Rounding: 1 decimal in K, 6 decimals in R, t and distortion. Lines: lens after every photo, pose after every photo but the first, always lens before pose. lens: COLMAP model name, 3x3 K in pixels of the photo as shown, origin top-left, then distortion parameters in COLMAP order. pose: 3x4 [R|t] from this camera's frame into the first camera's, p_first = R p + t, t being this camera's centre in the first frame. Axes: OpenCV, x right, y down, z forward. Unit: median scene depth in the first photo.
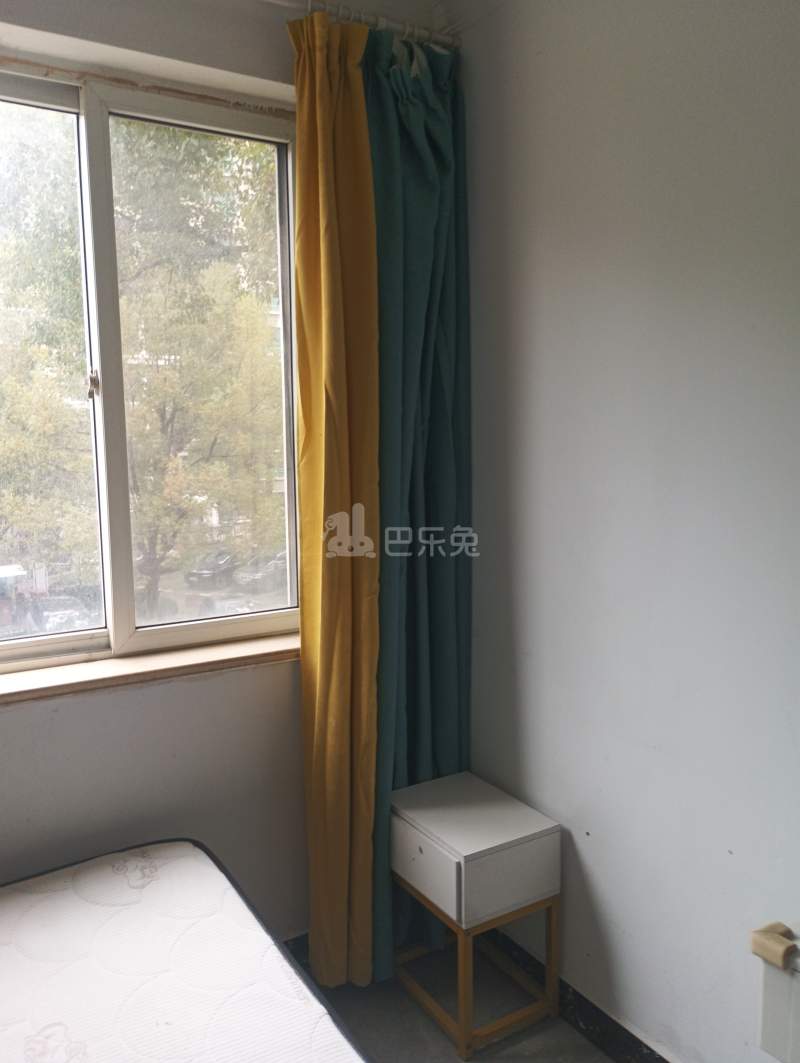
lens RADIAL K [[859.1, 0, 400.0], [0, 859.1, 531.5], [0, 0, 1]] dist [0.027891, -0.016602]
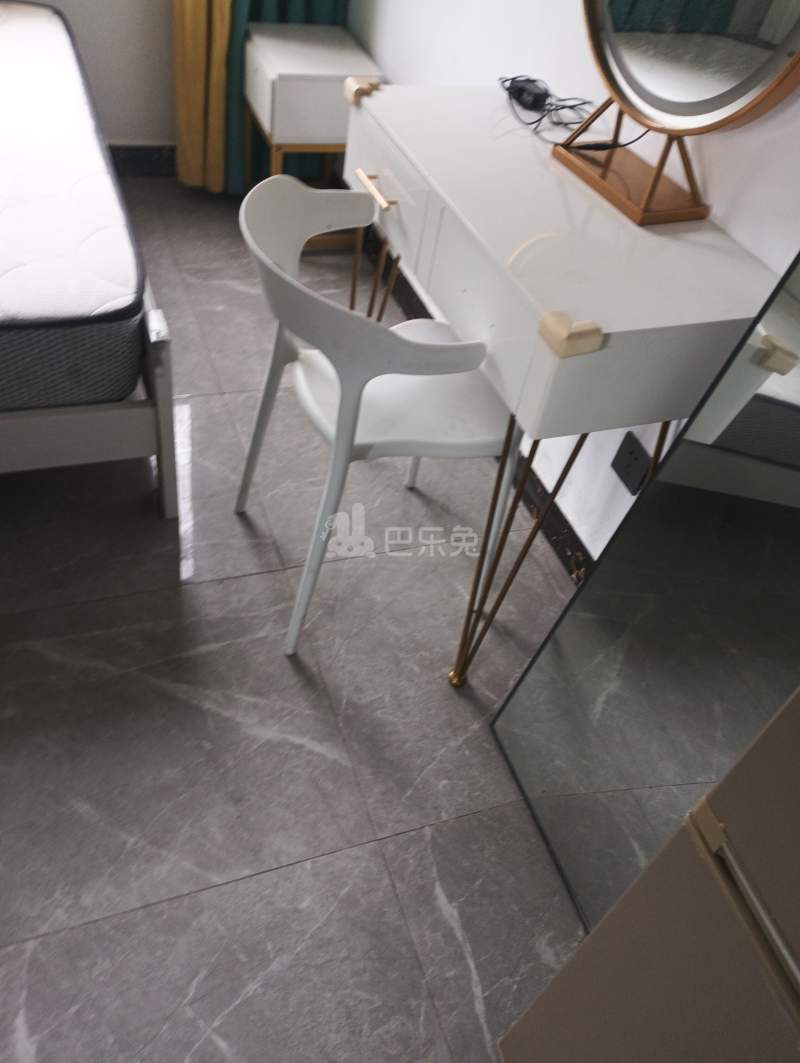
lens RADIAL K [[859.1, 0, 400.0], [0, 859.1, 531.5], [0, 0, 1]] dist [0.027891, -0.016602]
pose [[0.967079, 0.252298, -0.033239, 0.371848], [-0.179072, 0.767493, 0.615539, 0.098860], [0.180810, -0.589322, 0.787406, -0.189719]]
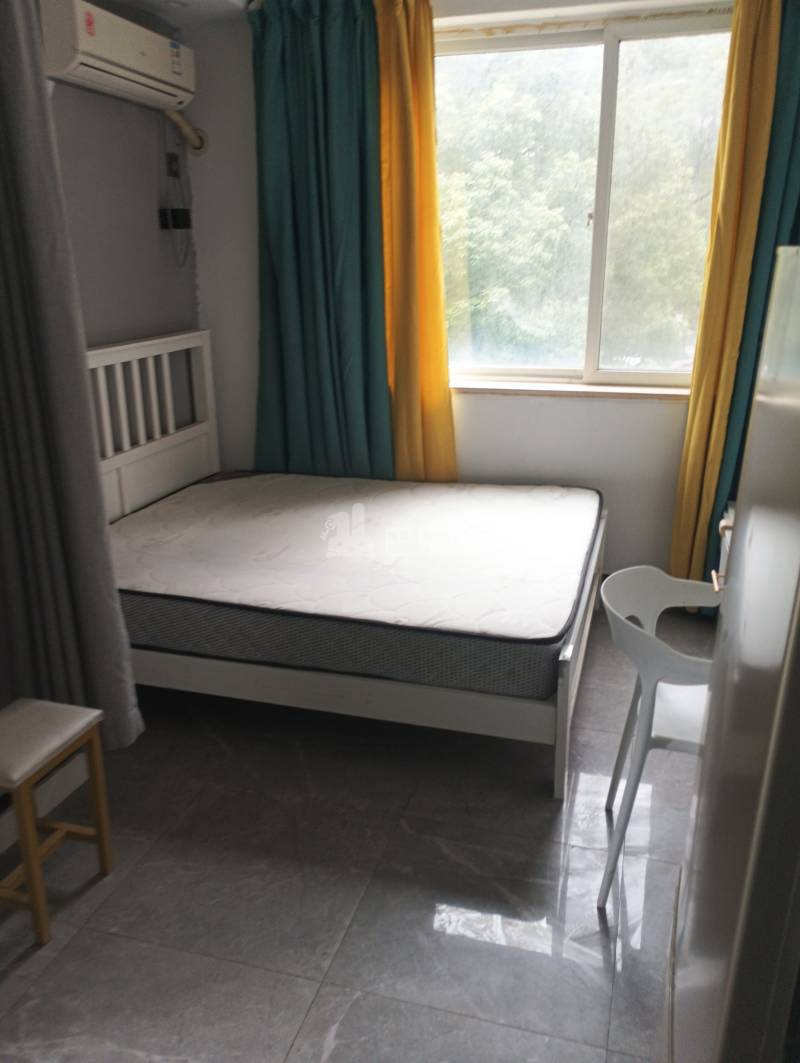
lens RADIAL K [[835.2, 0, 400.0], [0, 835.2, 531.5], [0, 0, 1]] dist [-0.004129, -0.010401]
pose [[0.663301, 0.240152, -0.708773, 0.675493], [-0.085117, 0.965175, 0.247373, 0.048254], [0.743497, -0.103754, 0.660642, -0.404212]]
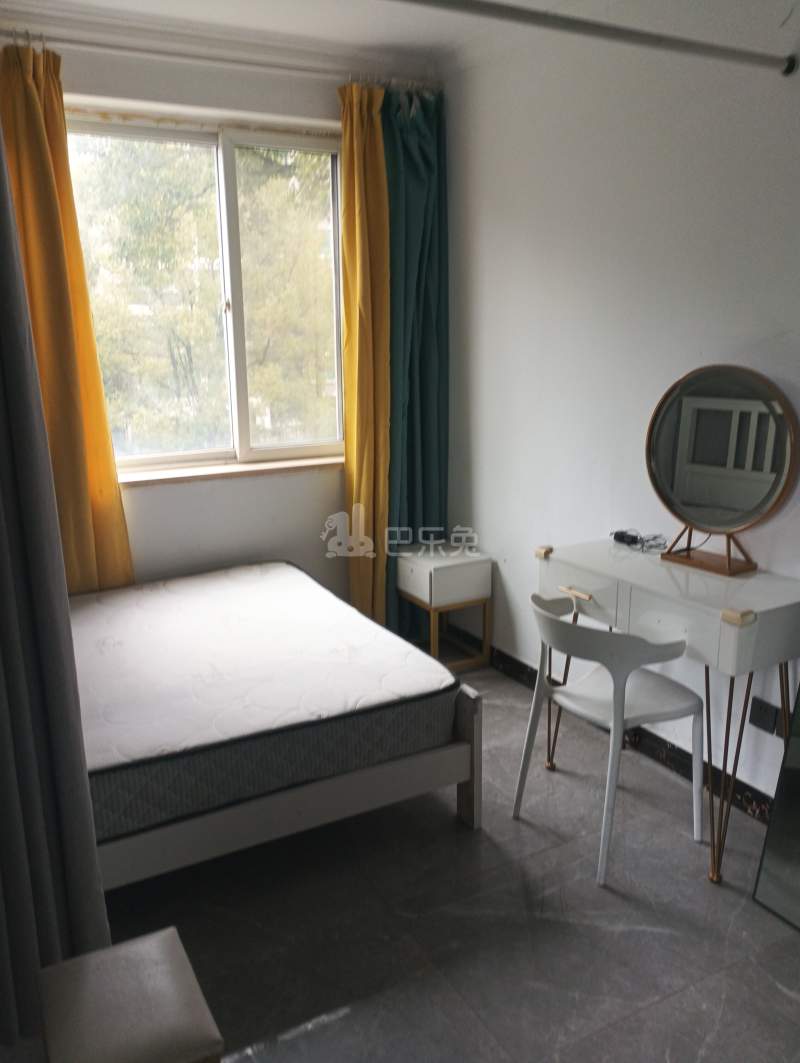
lens RADIAL K [[847.8, 0, 386.4], [0, 847.8, 528.5], [0, 0, 1]] dist [0.005273, -0.035602]
pose [[0.997337, 0.011974, -0.071948, 0.092314], [-0.004079, 0.994046, 0.108888, 0.086902], [0.072823, -0.108304, 0.991447, -0.702326]]
